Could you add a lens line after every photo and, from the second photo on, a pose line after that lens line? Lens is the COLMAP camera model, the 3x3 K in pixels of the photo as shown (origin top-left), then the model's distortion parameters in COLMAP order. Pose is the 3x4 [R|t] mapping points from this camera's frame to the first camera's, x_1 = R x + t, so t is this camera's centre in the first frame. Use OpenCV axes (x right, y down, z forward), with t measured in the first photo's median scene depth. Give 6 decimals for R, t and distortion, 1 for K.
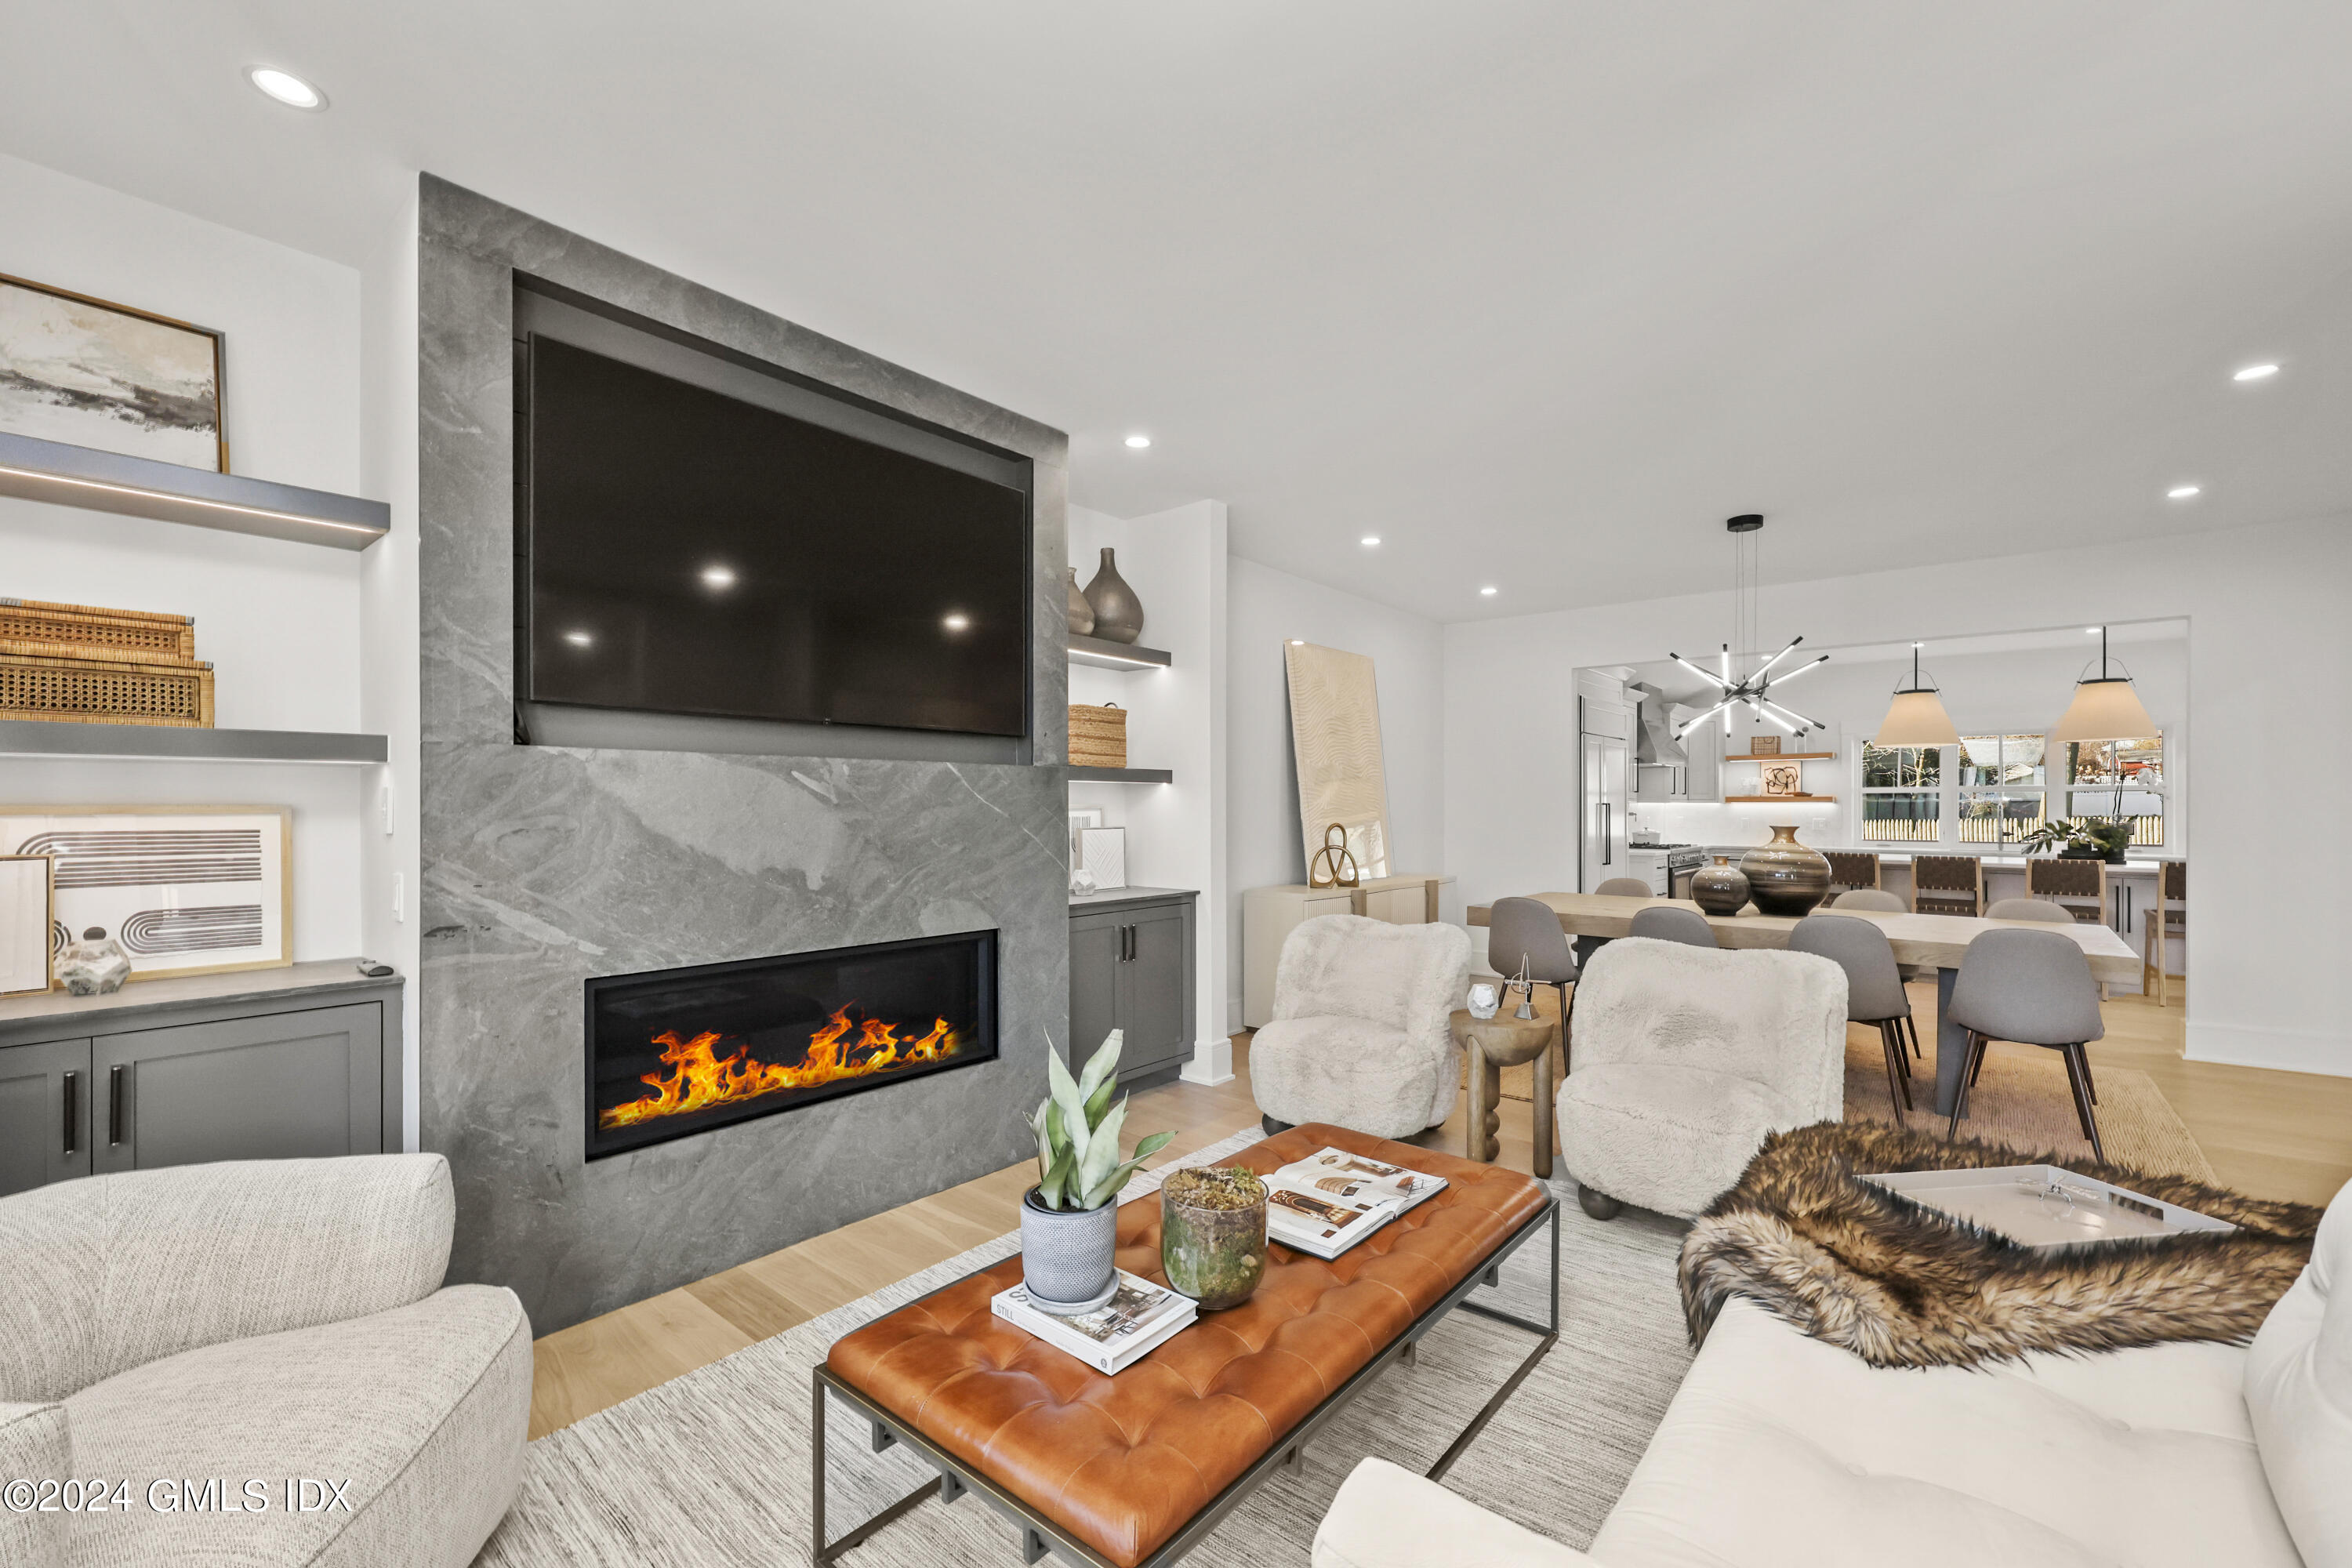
lens RADIAL K [[971.9, 0, 1188.7], [0, 971.9, 795.0], [0, 0, 1]] dist [0.010542, 0.000532]
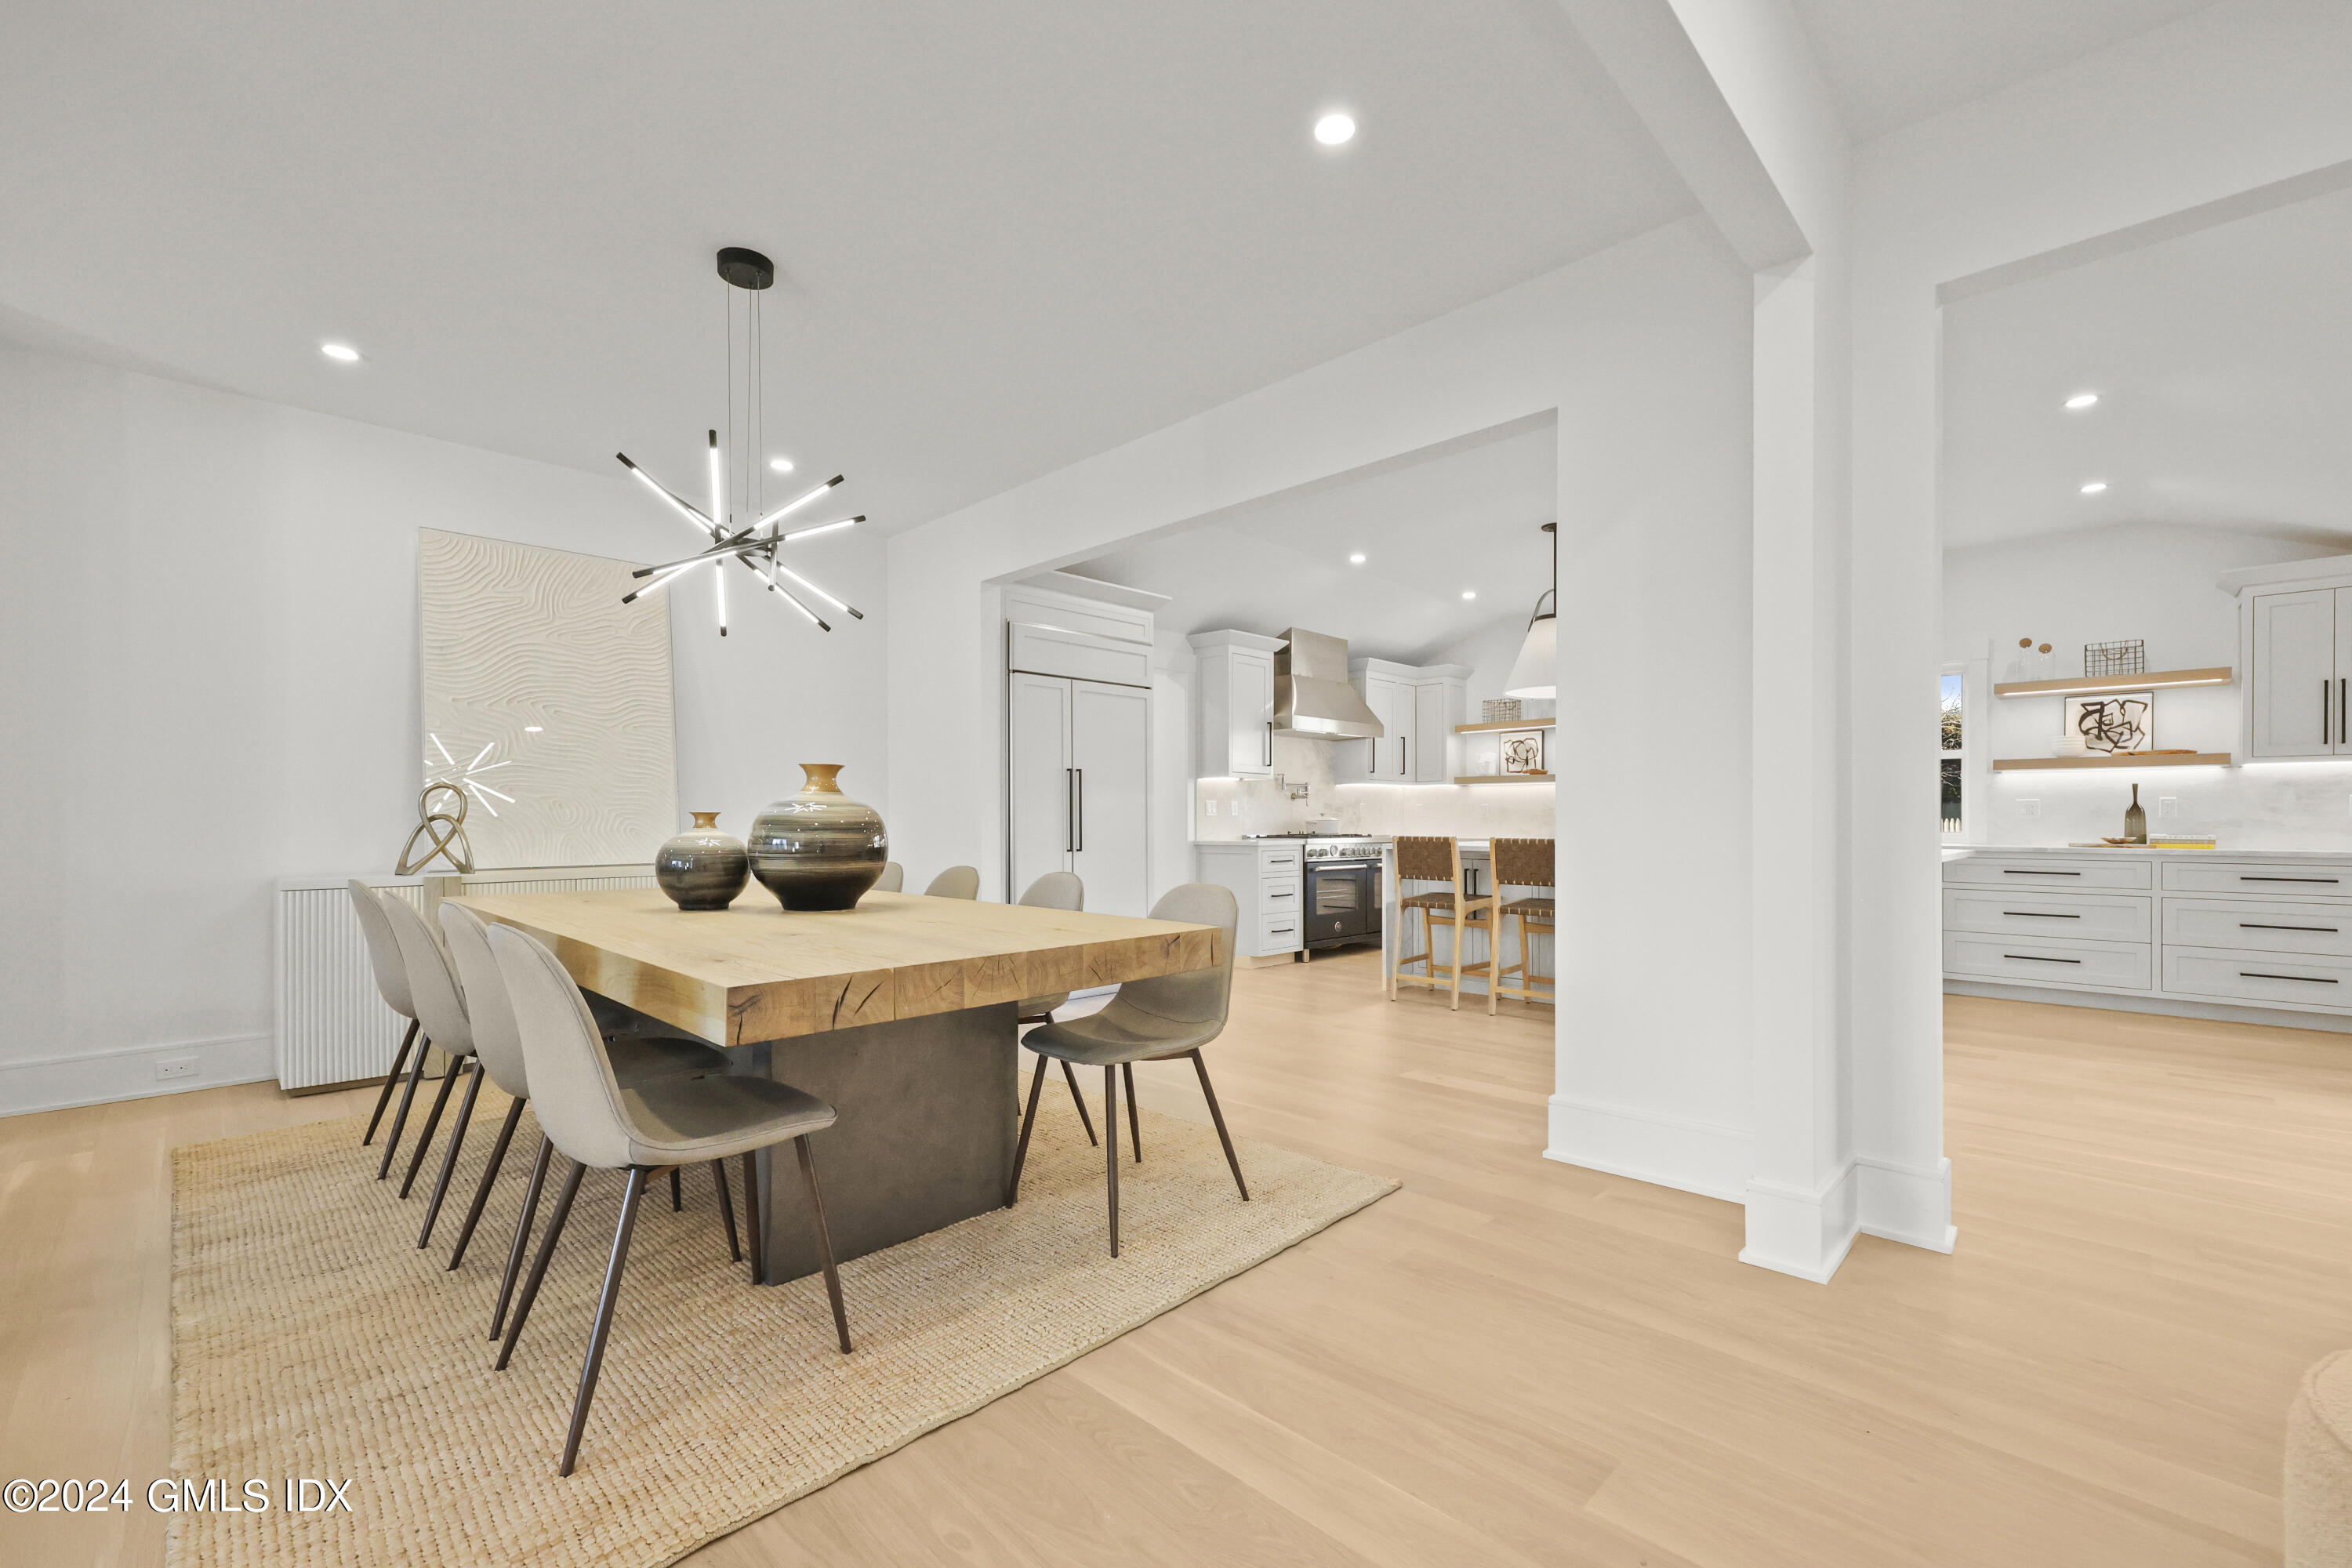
lens RADIAL K [[971.9, 0, 1183.6], [0, 971.9, 821.7], [0, 0, 1]] dist [0.010542, 0.000532]
pose [[0.996148, -0.004133, -0.087594, 1.425996], [0.005370, 0.999889, 0.013884, 0.096396], [0.087527, -0.014301, 0.996059, 0.648565]]
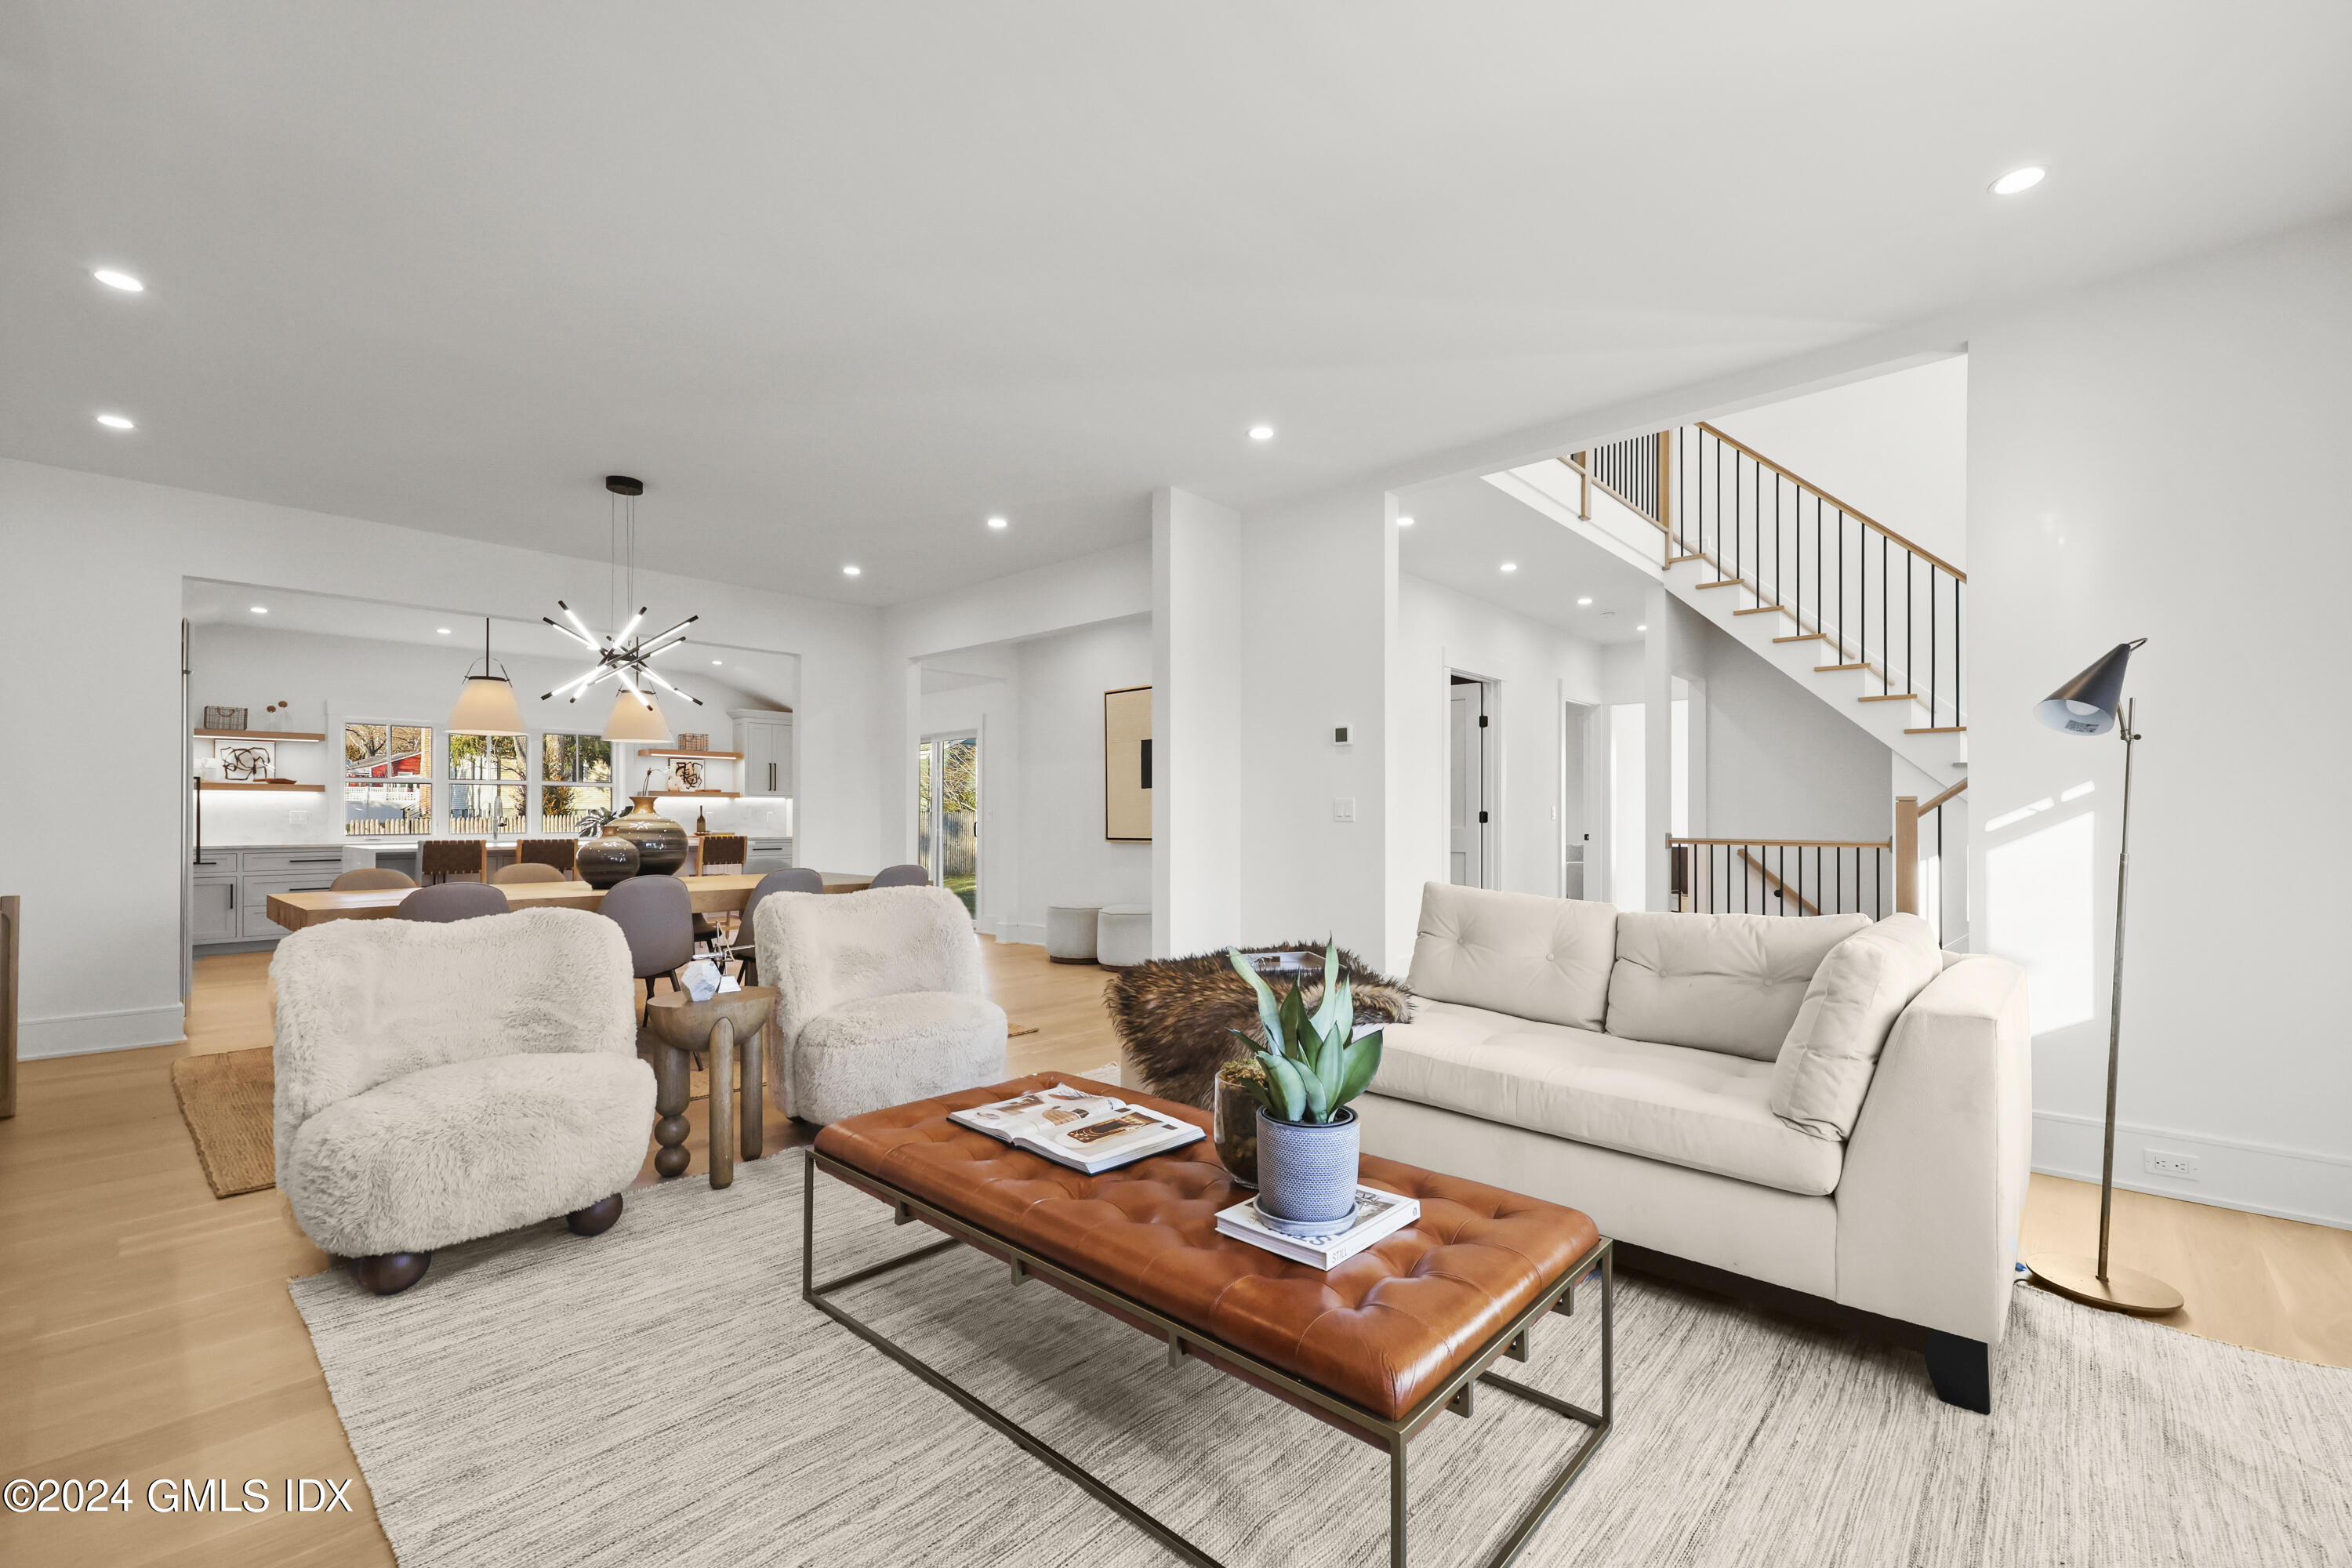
lens RADIAL K [[971.9, 0, 1192.9], [0, 971.9, 814.0], [0, 0, 1]] dist [0.010542, 0.000532]
pose [[0.050580, -0.001468, 0.998719, -0.602235], [-0.007849, 0.999967, 0.001867, 0.069670], [-0.998689, -0.007934, 0.050567, 0.606161]]
